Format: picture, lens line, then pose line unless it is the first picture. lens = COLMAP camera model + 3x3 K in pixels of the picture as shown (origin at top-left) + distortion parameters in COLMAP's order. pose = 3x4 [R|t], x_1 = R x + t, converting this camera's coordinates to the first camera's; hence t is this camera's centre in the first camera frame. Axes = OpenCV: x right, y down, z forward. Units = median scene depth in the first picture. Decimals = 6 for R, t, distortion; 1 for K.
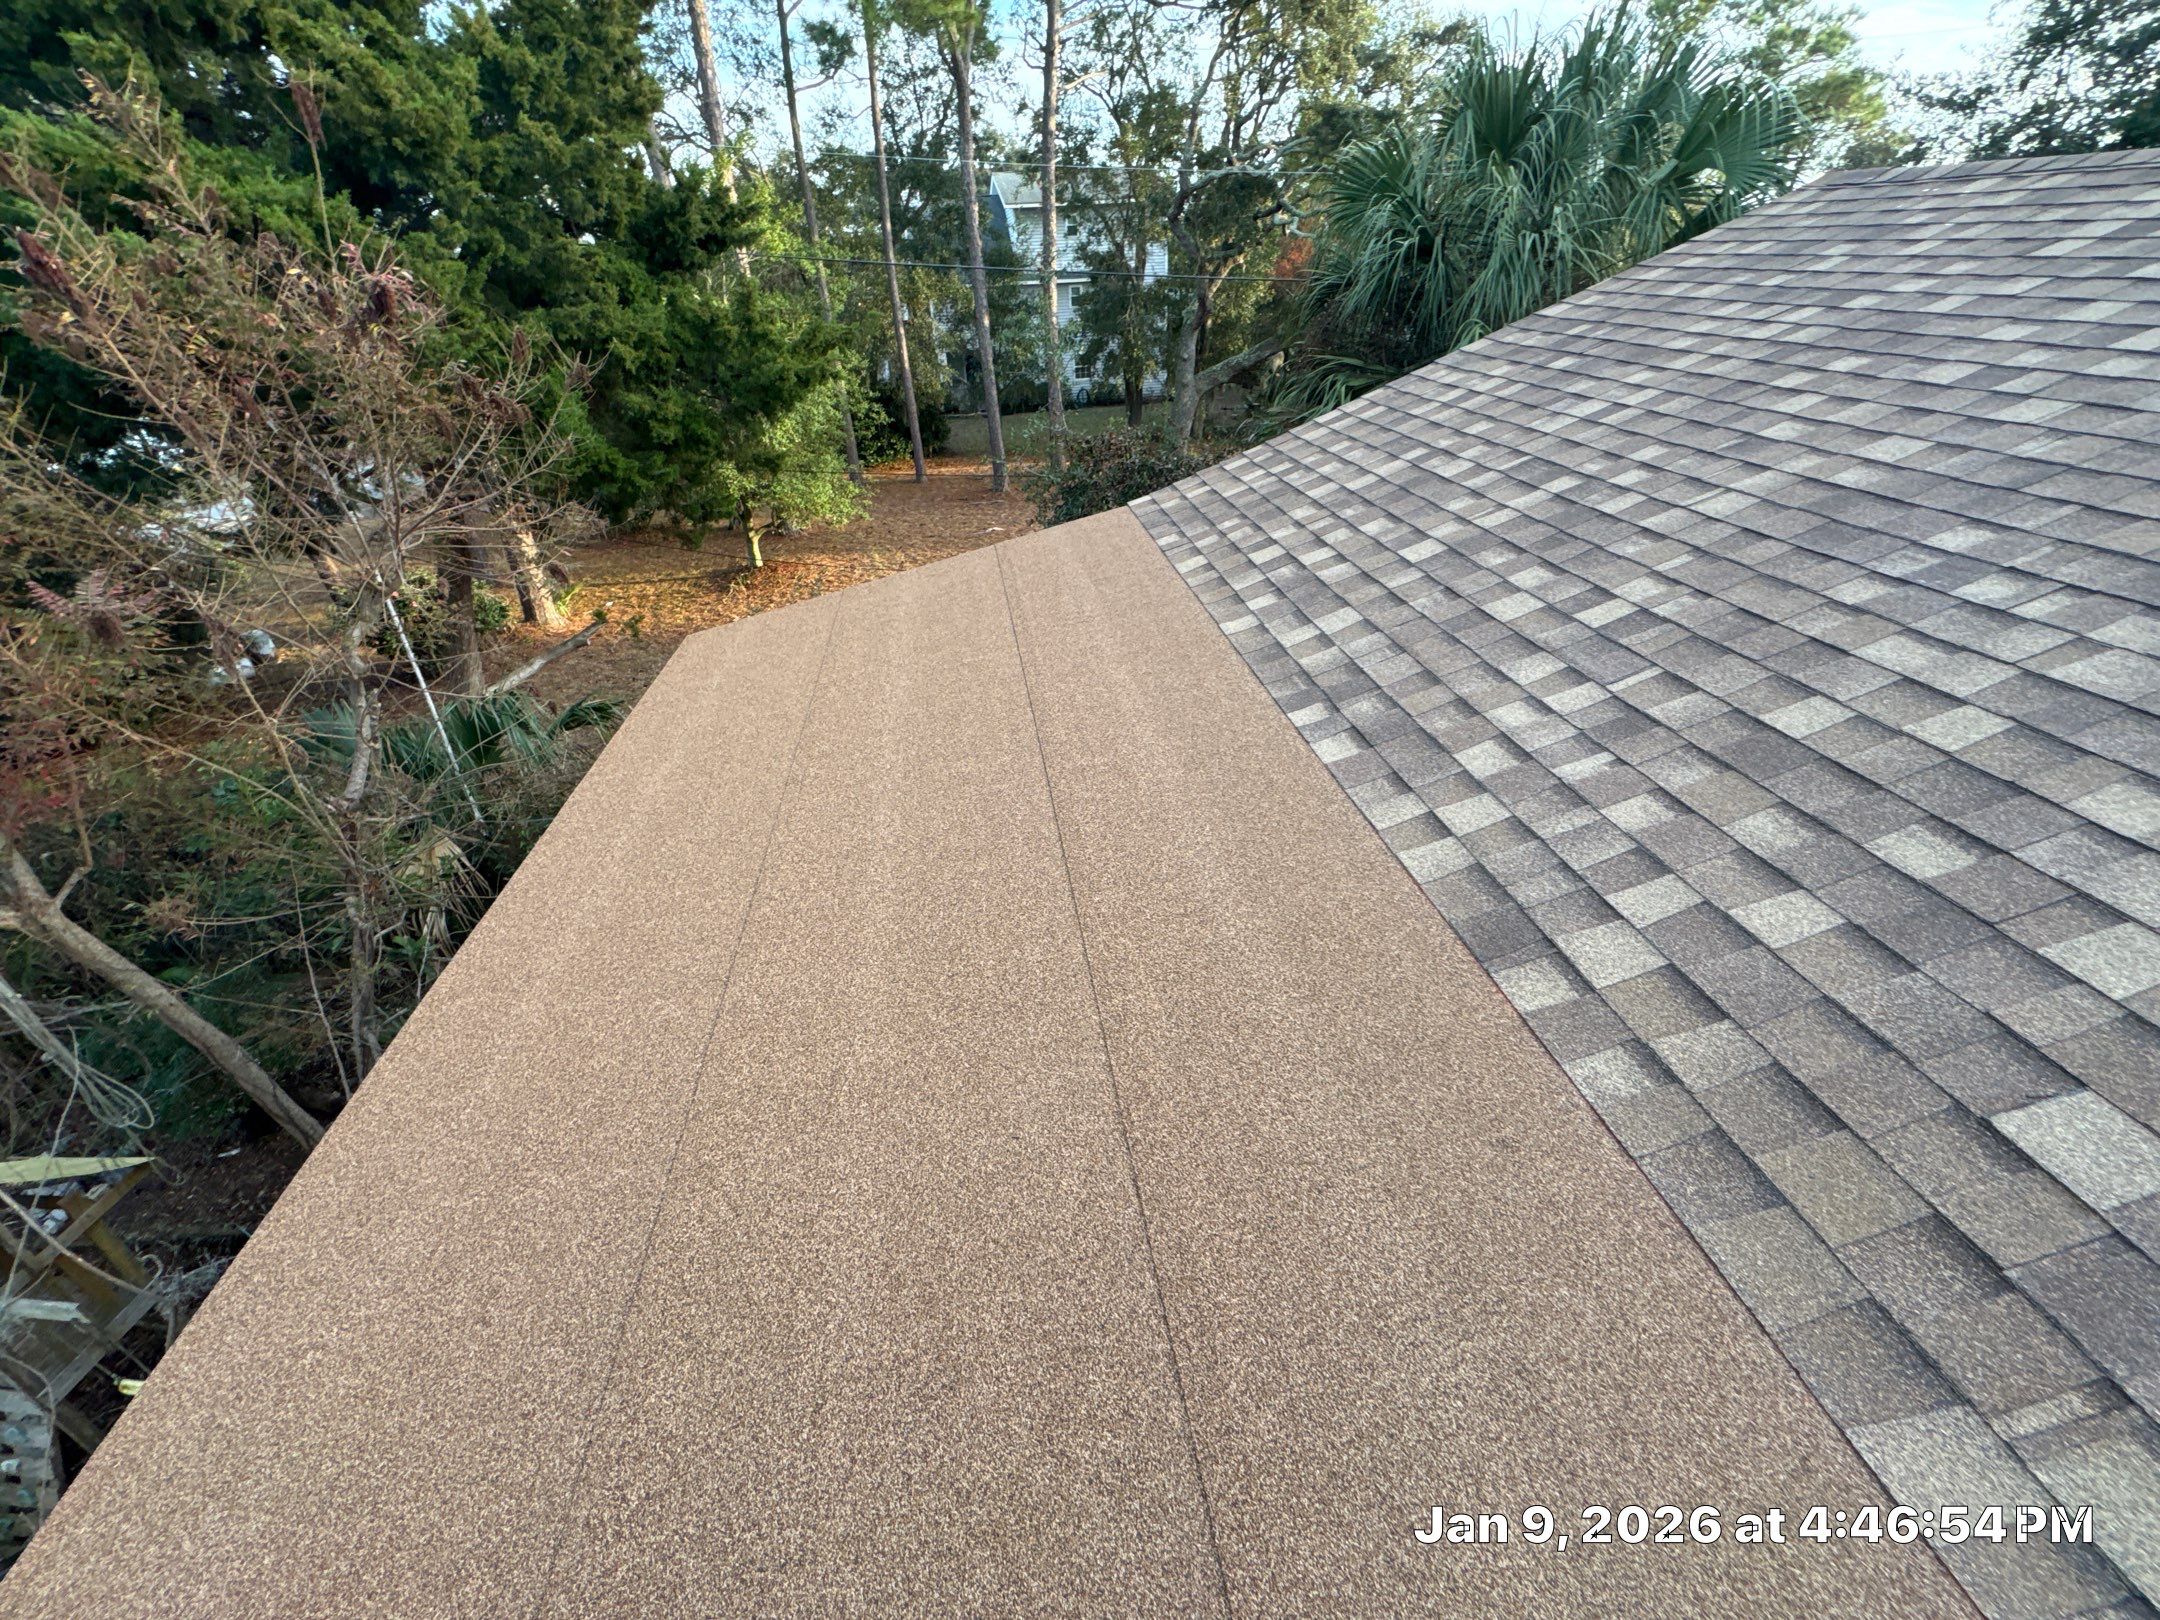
lens RADIAL K [[857.8, 0, 1078.4], [0, 857.8, 807.5], [0, 0, 1]] dist [-0.003979, 0.000071]
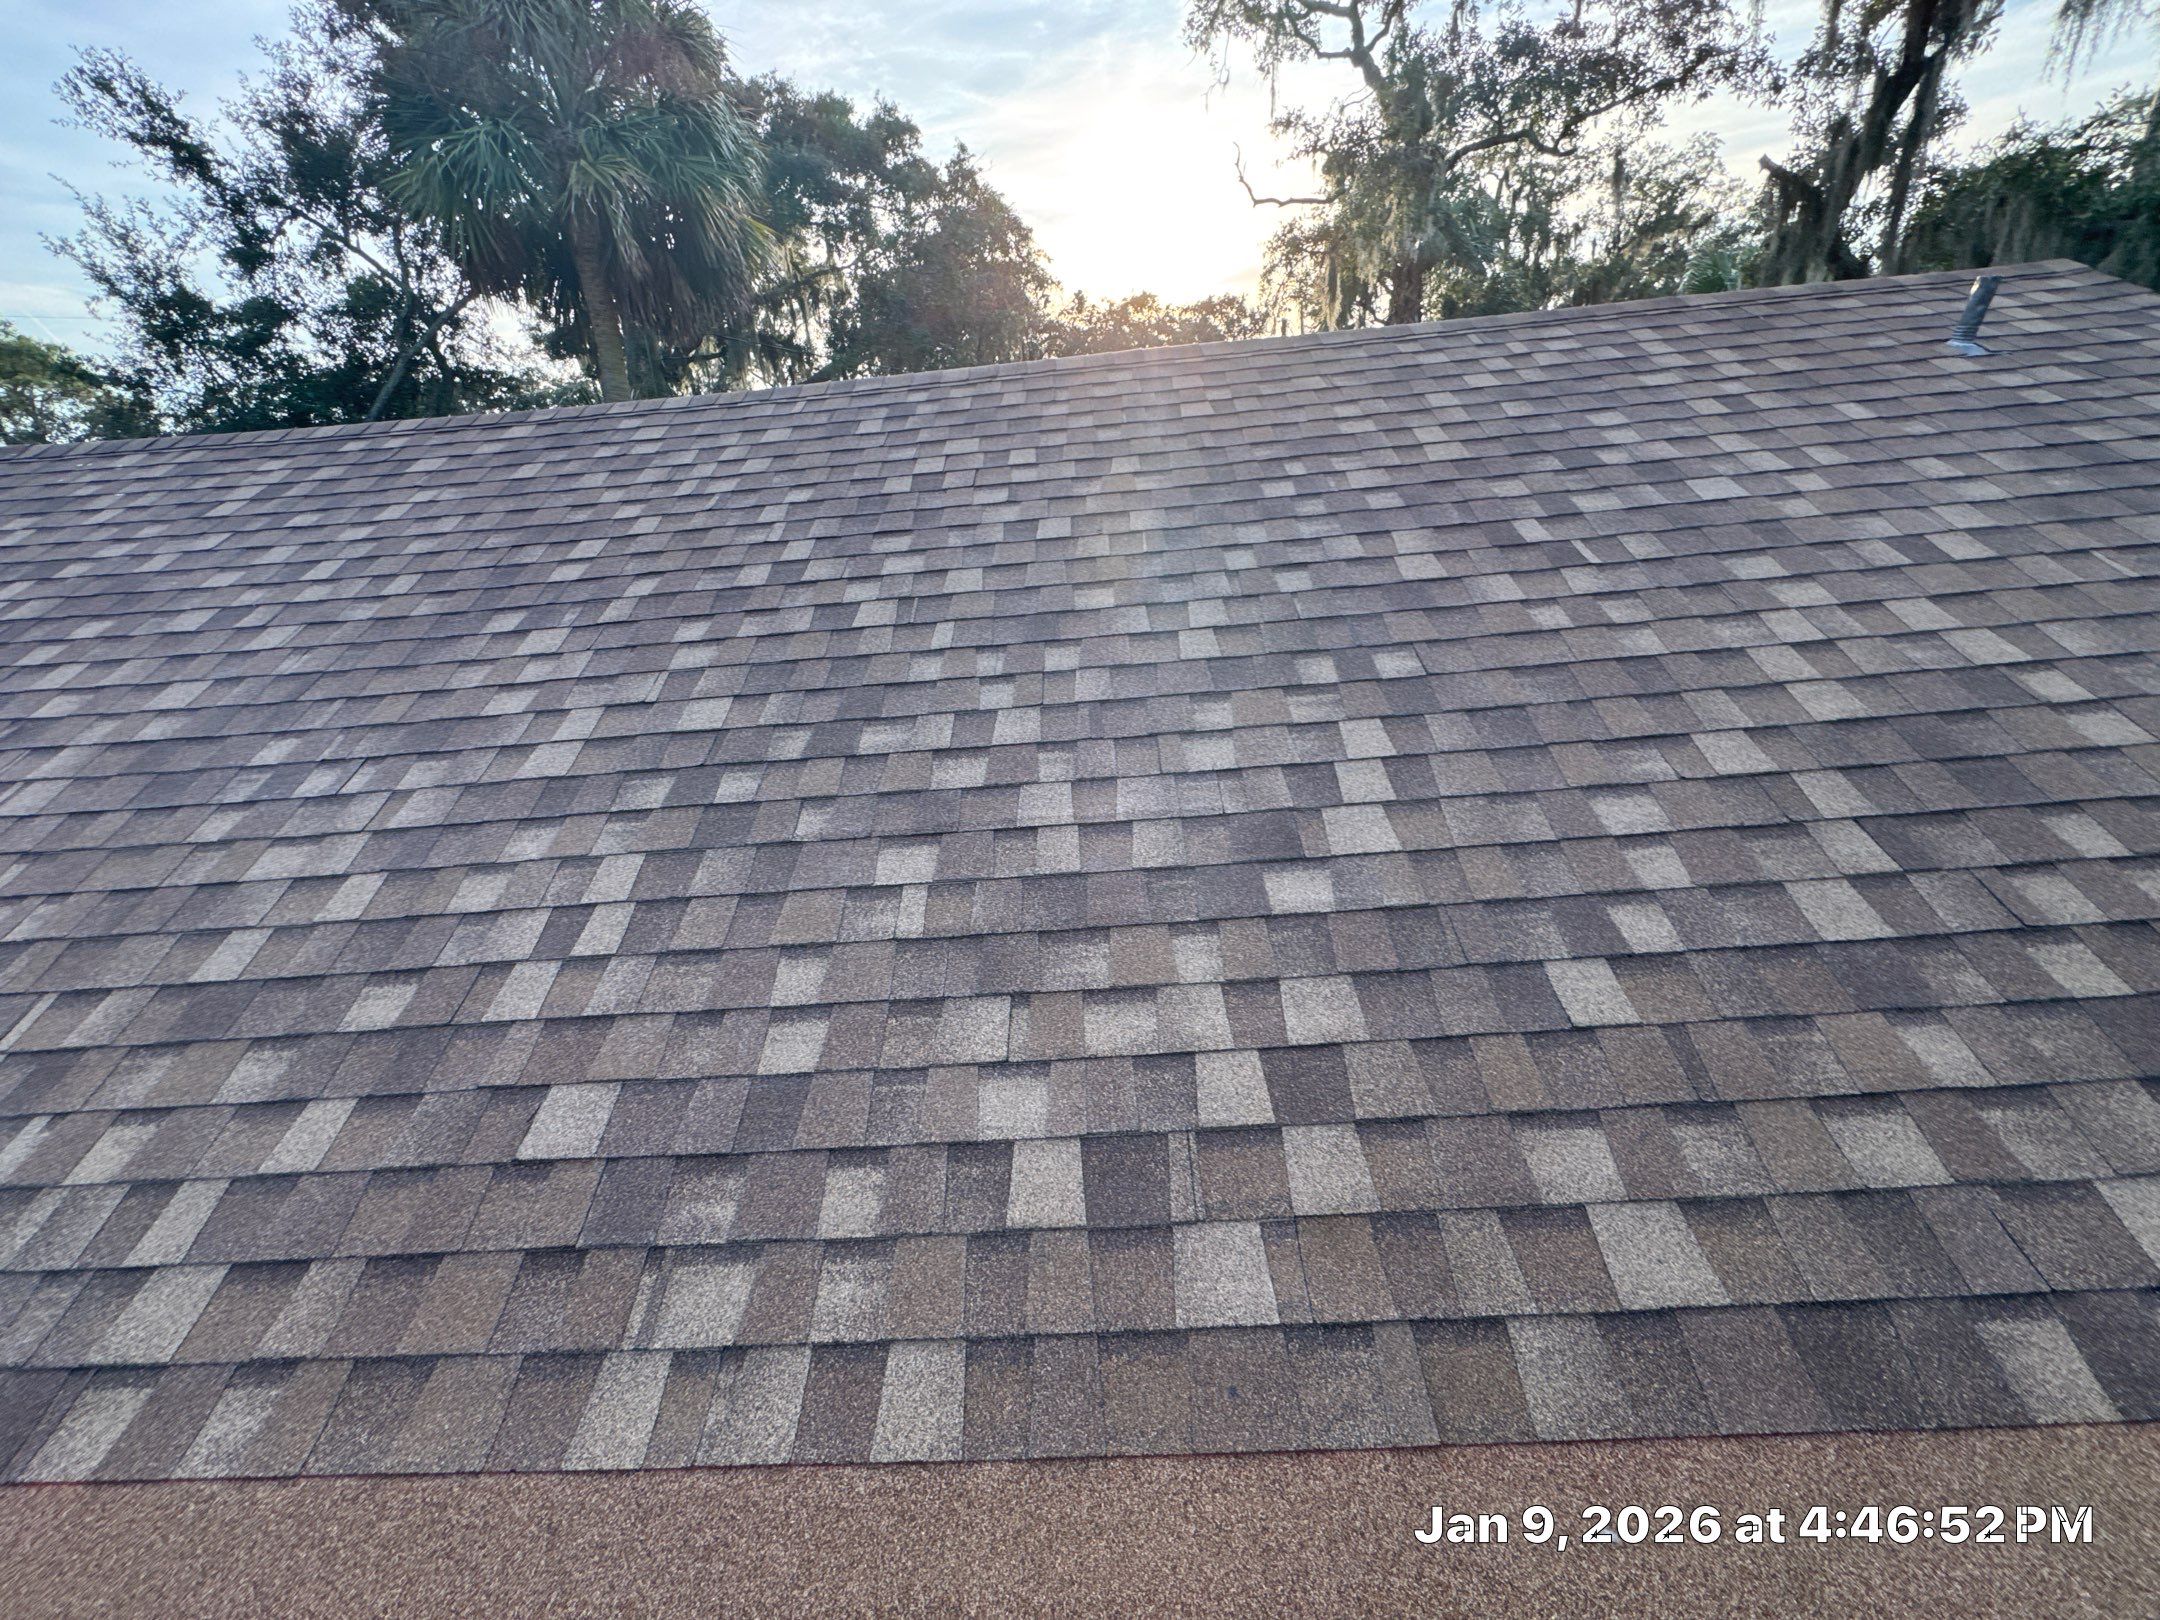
lens RADIAL K [[857.8, 0, 1079.5], [0, 857.8, 807.1], [0, 0, 1]] dist [-0.003979, 0.000071]
pose [[0.146327, -0.393710, 0.907513, 0.147215], [0.586600, 0.773228, 0.240870, 0.084990], [-0.796548, 0.497102, 0.344095, -0.176110]]
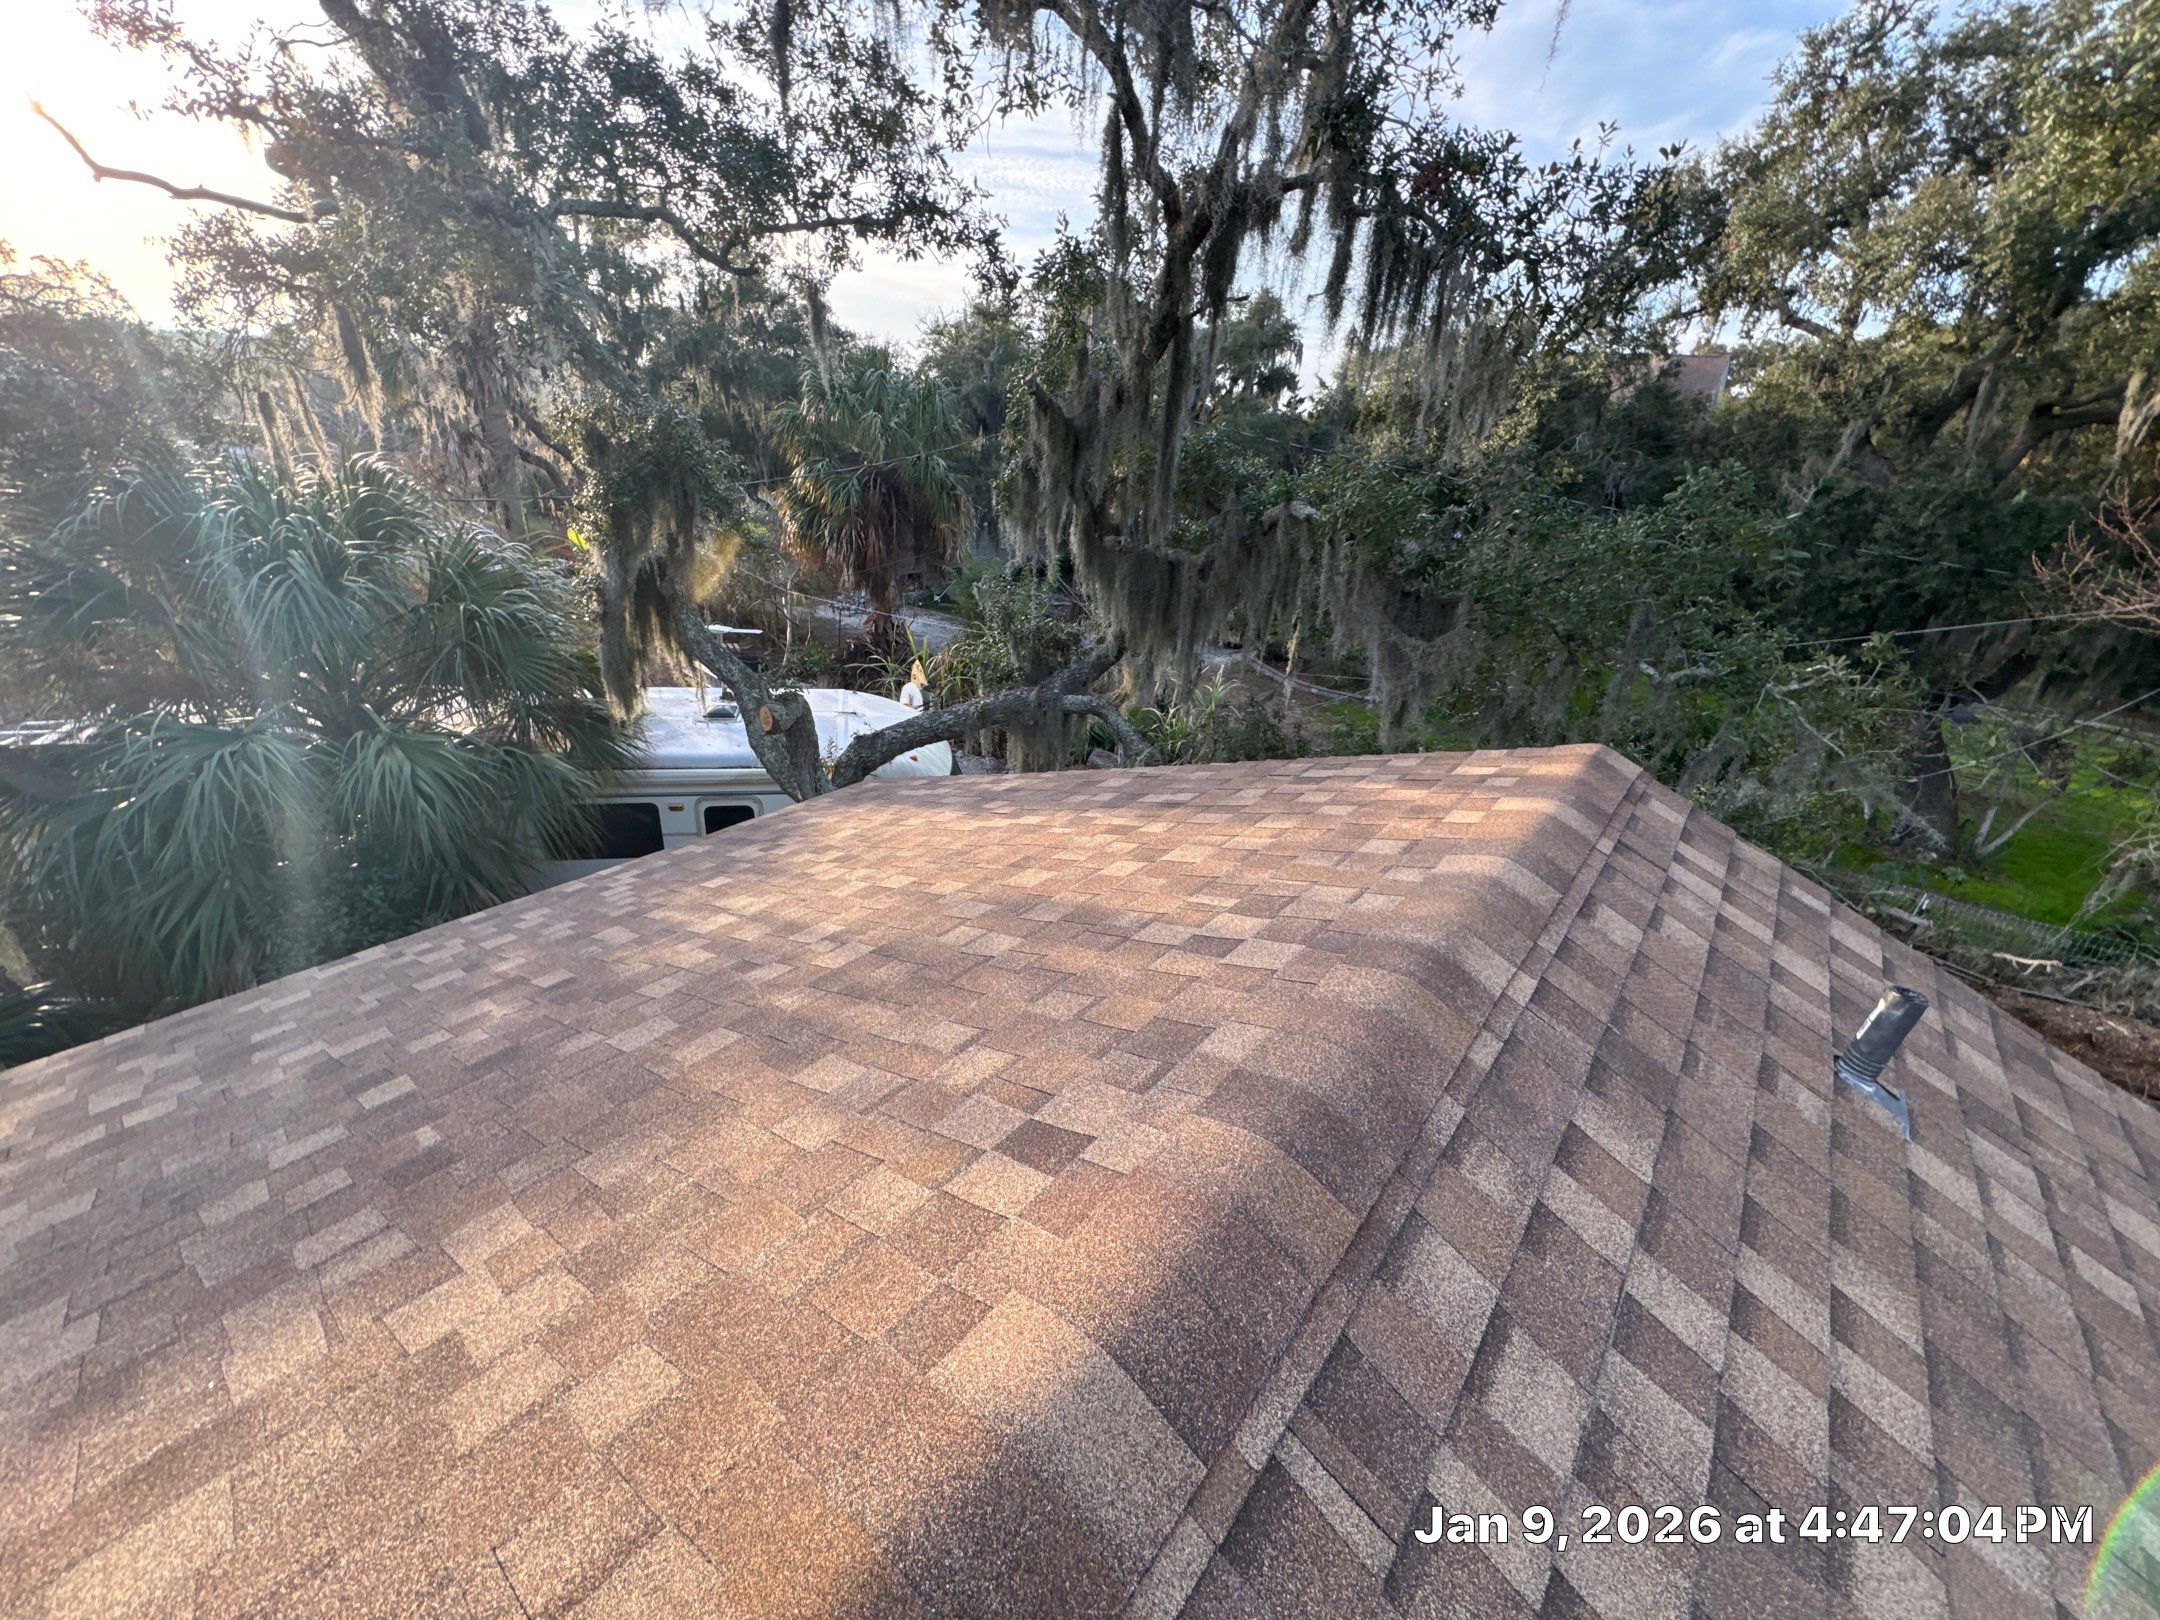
lens RADIAL K [[857.8, 0, 1077.6], [0, 857.8, 807.3], [0, 0, 1]] dist [-0.003979, 0.000071]
pose [[-0.683765, -0.316521, 0.657480, 2.079178], [0.350094, 0.648252, 0.676168, -0.297873], [-0.640234, 0.692520, -0.332440, -0.692330]]
